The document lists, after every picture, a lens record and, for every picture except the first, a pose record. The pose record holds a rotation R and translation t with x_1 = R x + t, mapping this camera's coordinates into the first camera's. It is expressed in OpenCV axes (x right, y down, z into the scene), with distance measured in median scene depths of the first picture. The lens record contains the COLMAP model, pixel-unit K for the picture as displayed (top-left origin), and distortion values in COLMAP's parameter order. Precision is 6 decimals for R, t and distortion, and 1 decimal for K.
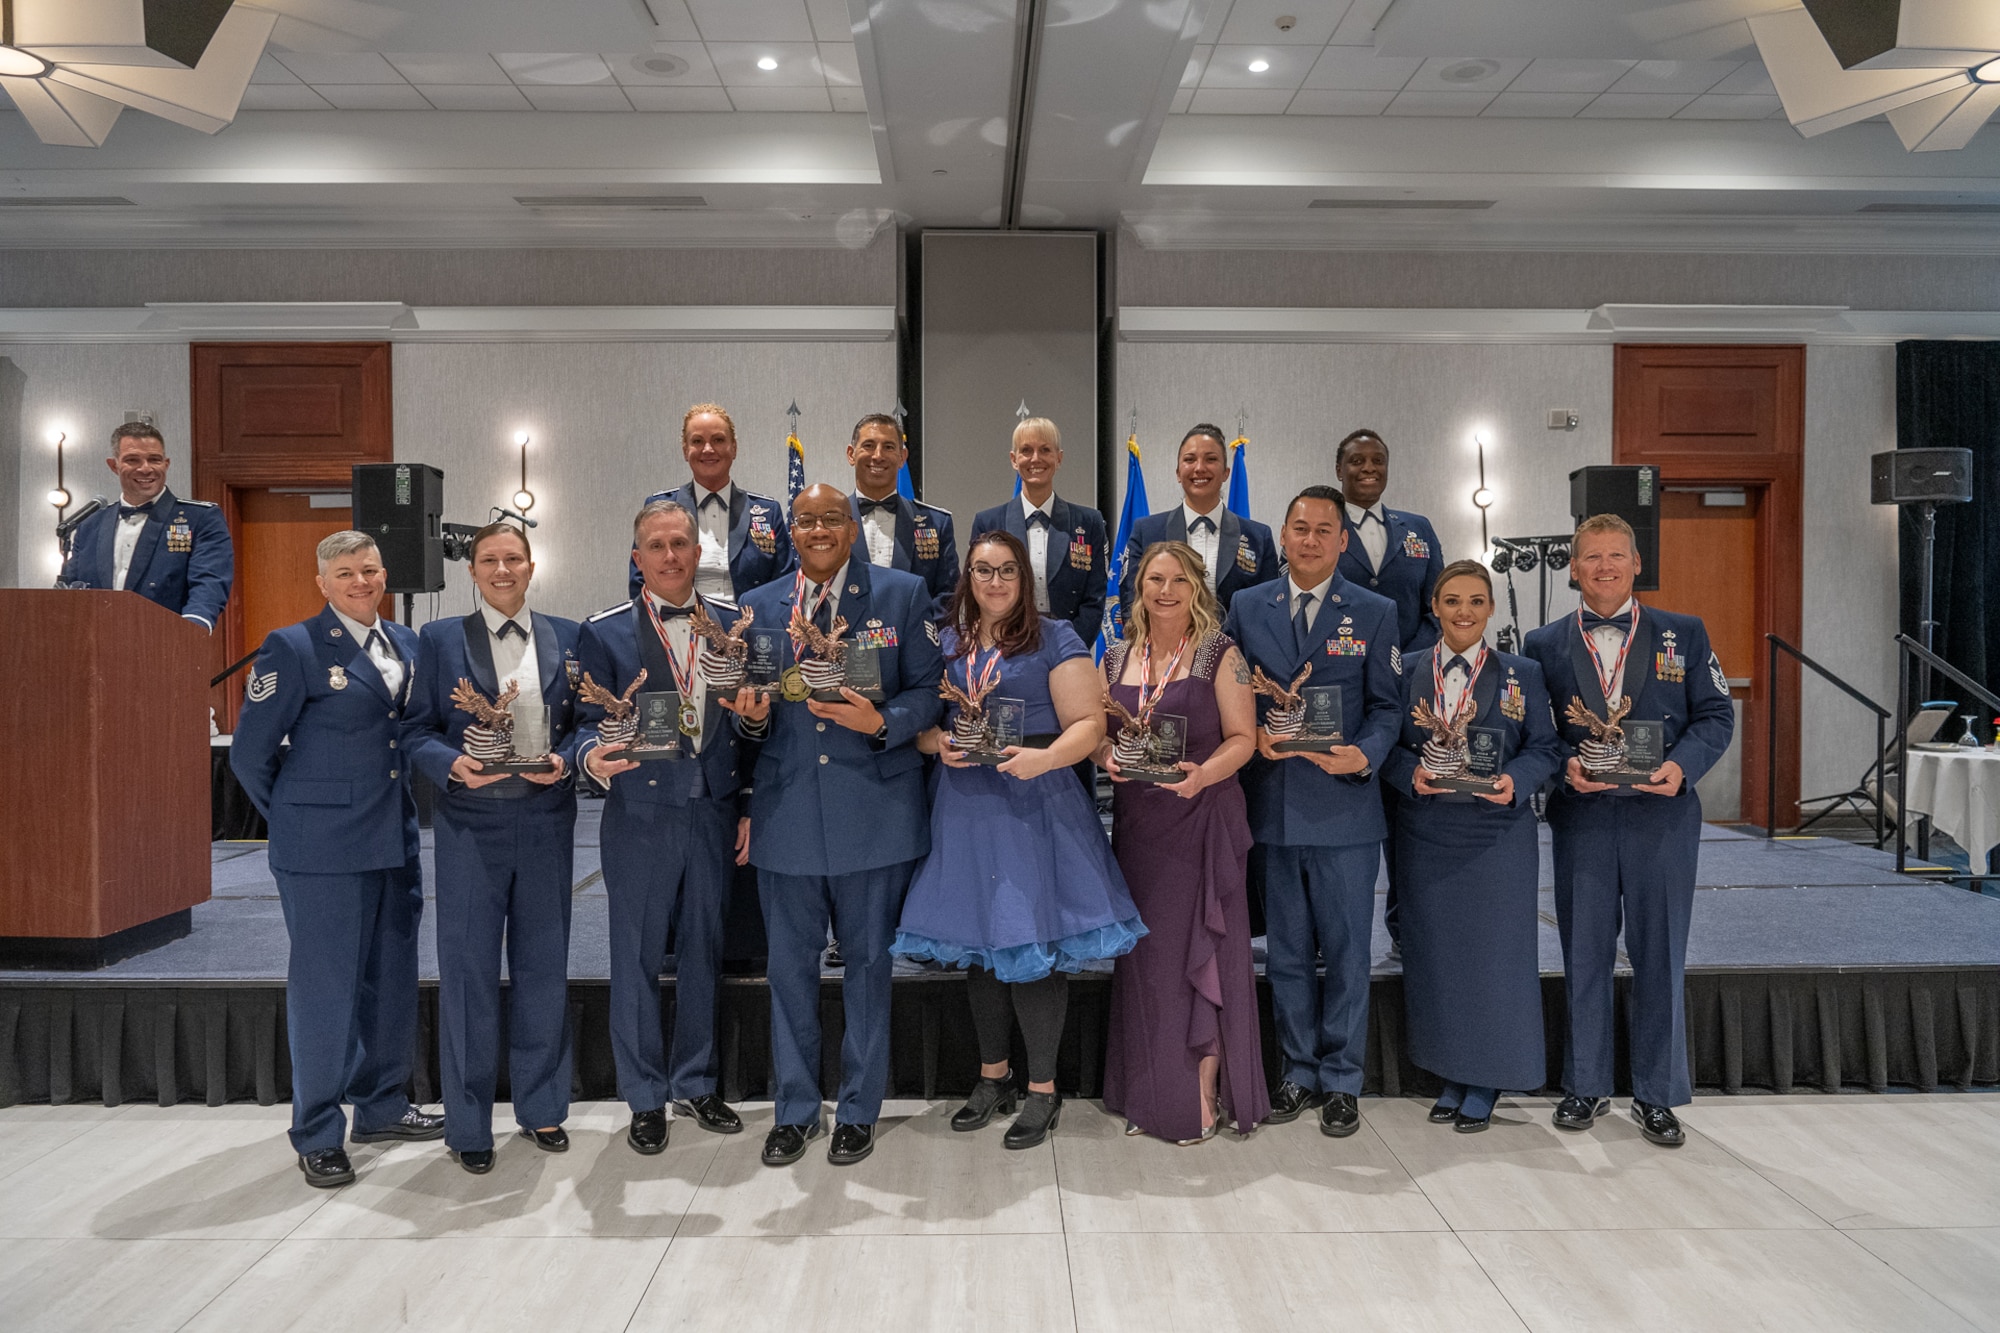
lens RADIAL K [[1322.2, 0, 982.1], [0, 1322.2, 658.8], [0, 0, 1]] dist [-0.028840, 0.000886]
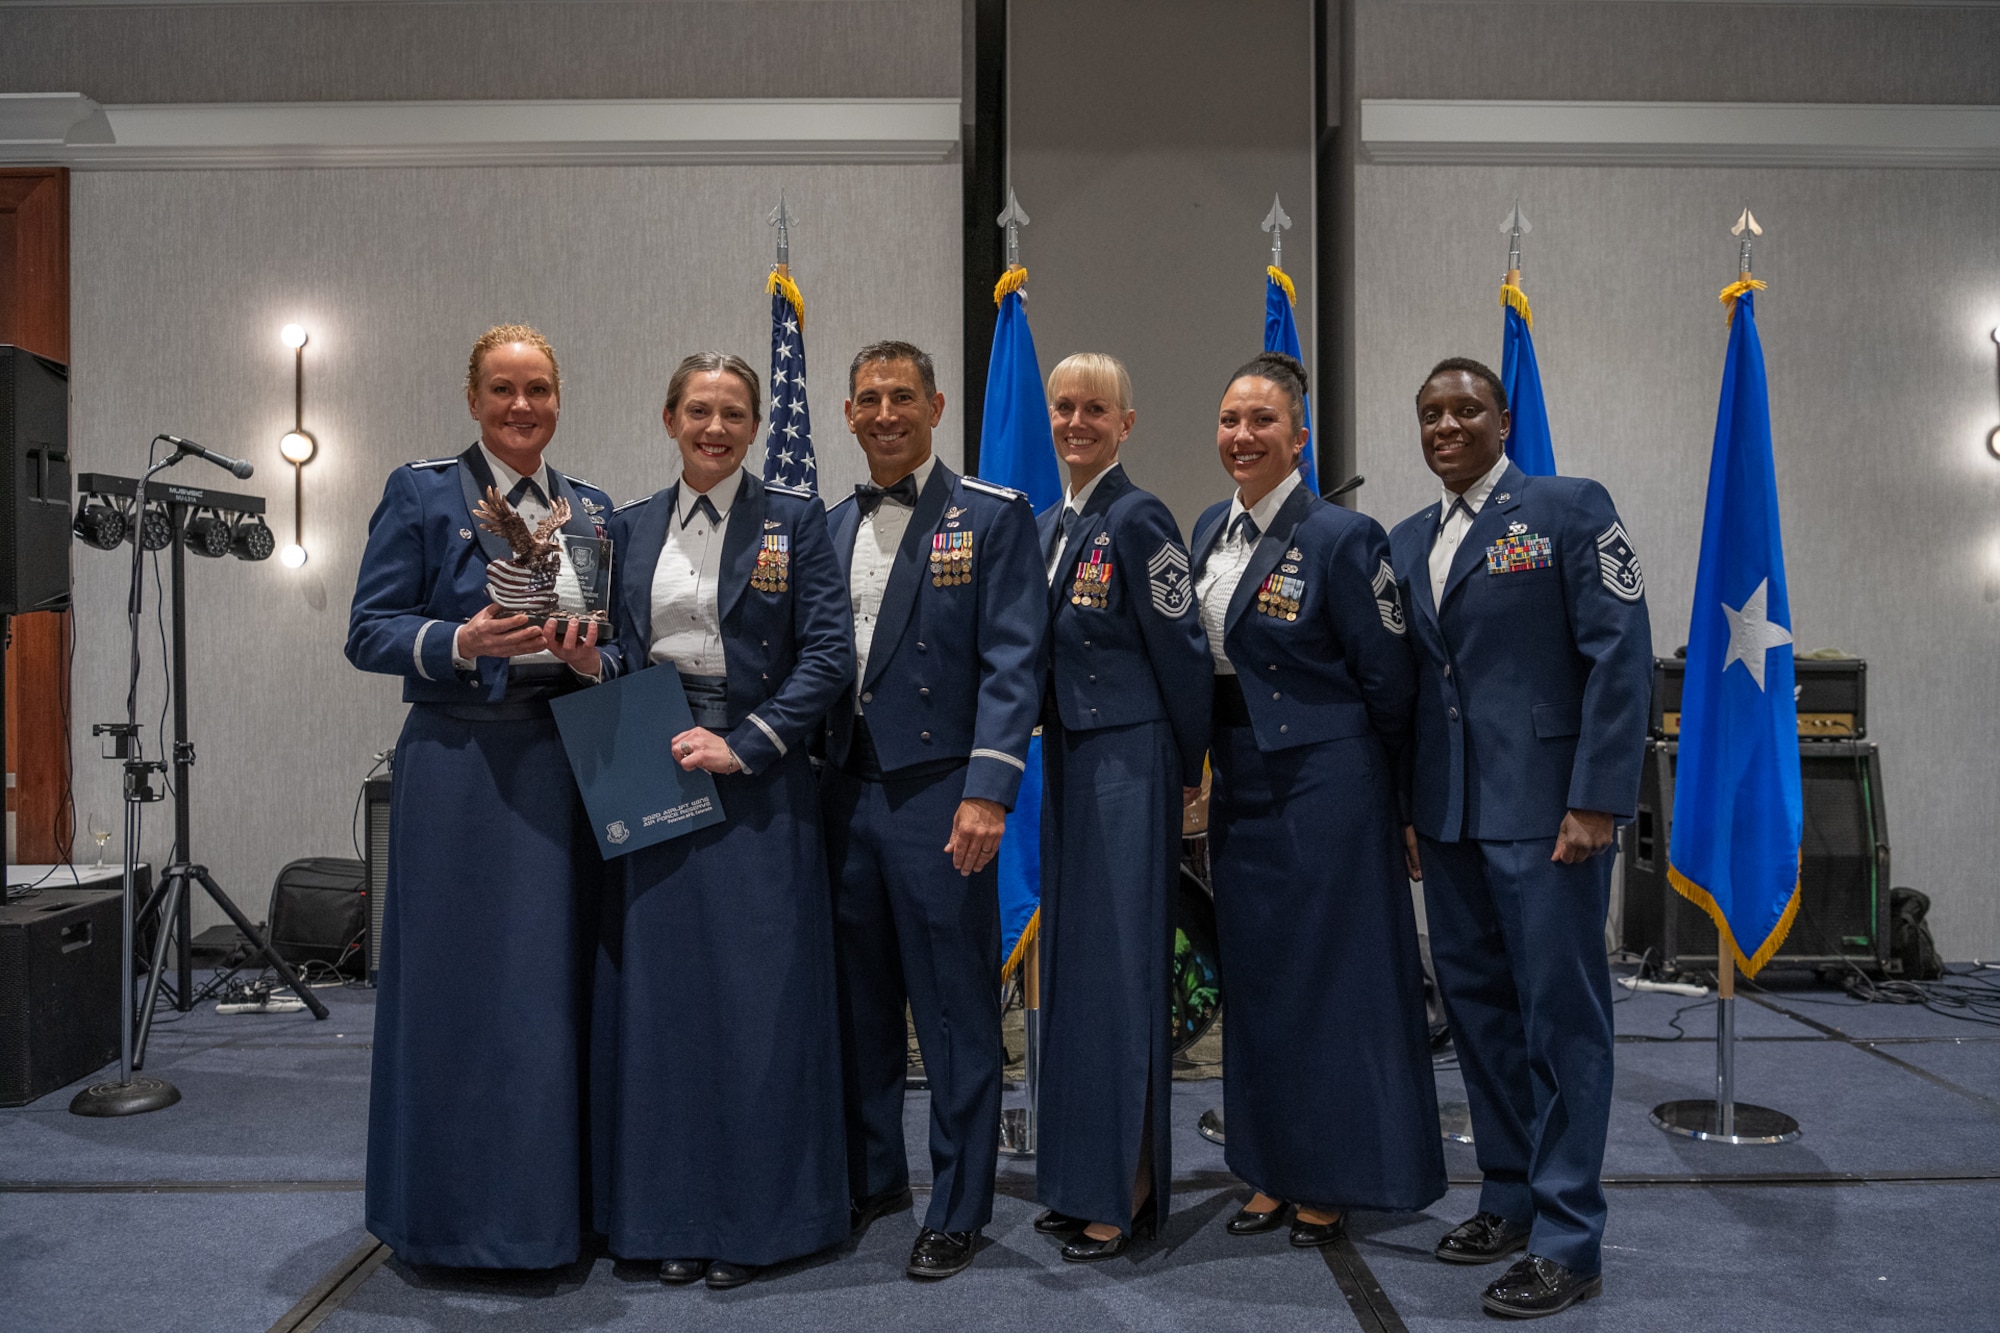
lens RADIAL K [[1484.2, 0, 973.5], [0, 1484.2, 658.6], [0, 0, 1]] dist [-0.028242, 0.006262]
pose [[0.999959, -0.000145, -0.009108, -0.054455], [-0.000040, 0.999795, -0.020250, -0.017383], [0.009109, 0.020250, 0.999753, 0.375747]]
